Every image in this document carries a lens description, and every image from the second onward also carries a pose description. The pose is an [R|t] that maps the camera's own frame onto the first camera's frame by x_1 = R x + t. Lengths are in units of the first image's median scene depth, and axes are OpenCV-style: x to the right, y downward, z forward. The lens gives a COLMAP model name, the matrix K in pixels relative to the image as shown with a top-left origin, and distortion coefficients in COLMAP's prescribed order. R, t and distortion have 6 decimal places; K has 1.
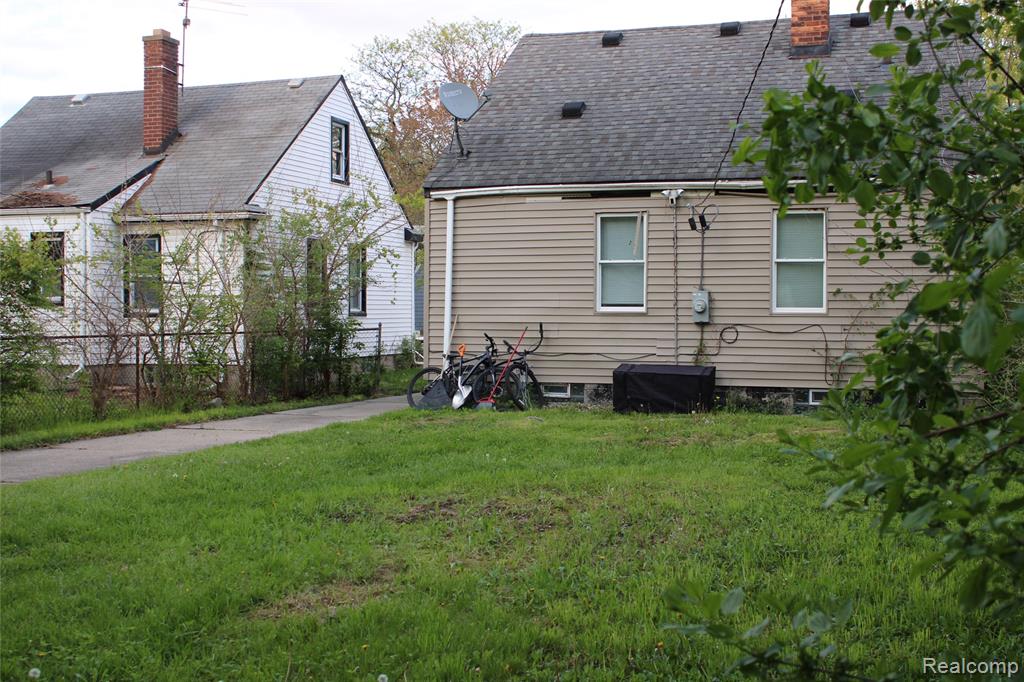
lens RADIAL K [[1241.2, 0, 512.0], [0, 1241.2, 341.0], [0, 0, 1]] dist [-0.100015, 0.202695]
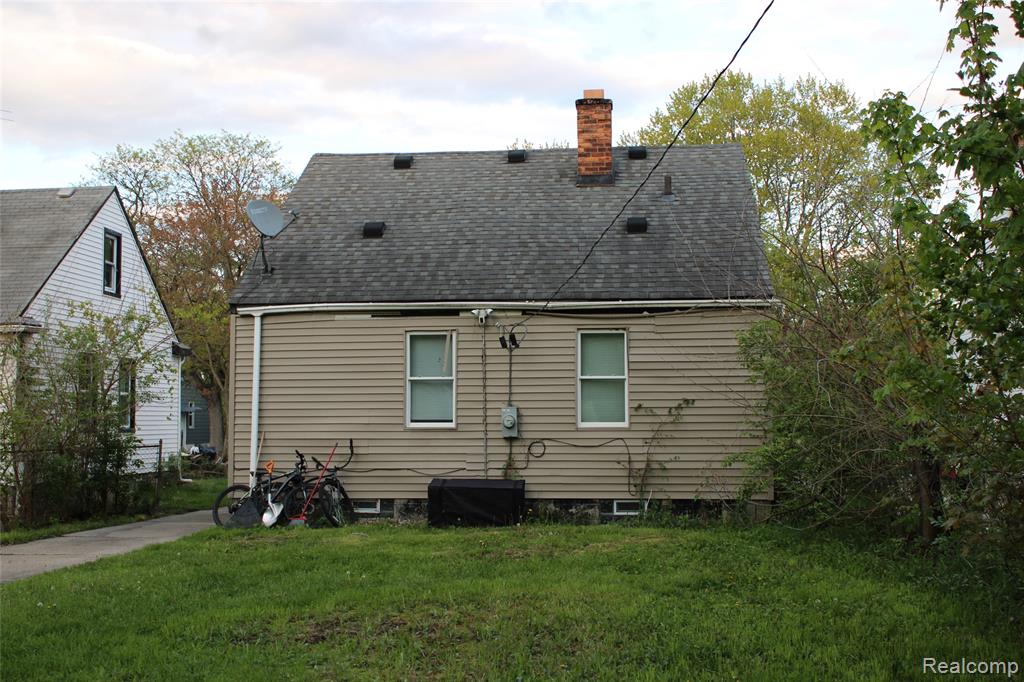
lens RADIAL K [[1241.2, 0, 512.0], [0, 1241.2, 341.0], [0, 0, 1]] dist [-0.100015, 0.202695]
pose [[0.974275, 0.007900, 0.225223, -0.076439], [0.012586, 0.995918, -0.089379, -0.002412], [-0.225010, 0.089914, 0.970199, -0.011853]]
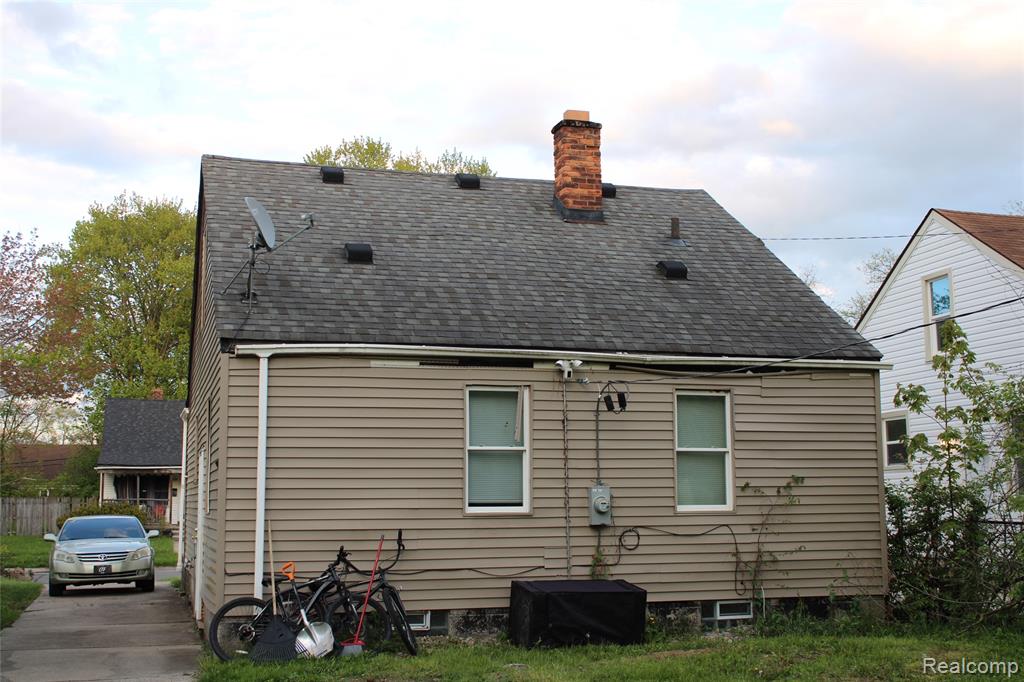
lens RADIAL K [[1241.2, 0, 512.0], [0, 1241.2, 341.0], [0, 0, 1]] dist [-0.100015, 0.202695]
pose [[0.813405, 0.065836, 0.577960, -0.354749], [0.023464, 0.989052, -0.145688, -0.016773], [-0.581224, 0.132065, 0.802955, 0.354126]]
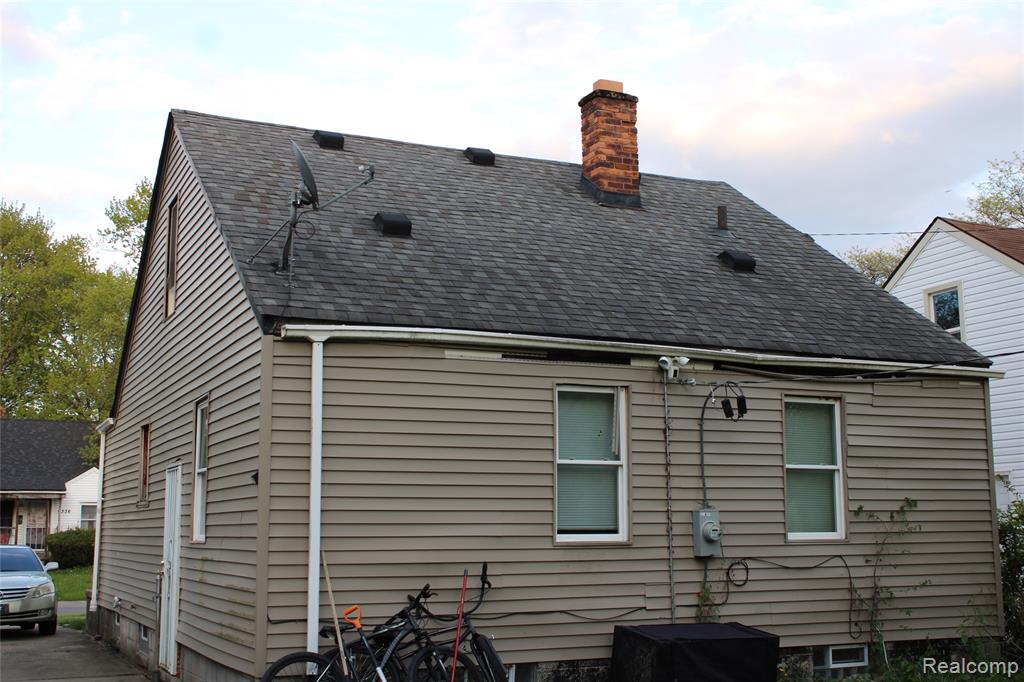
lens RADIAL K [[1241.2, 0, 512.0], [0, 1241.2, 341.0], [0, 0, 1]] dist [-0.100015, 0.202695]
pose [[0.722869, 0.098235, 0.683967, -0.376844], [0.023546, 0.985766, -0.166466, -0.020273], [-0.690584, 0.136438, 0.710266, 0.559917]]
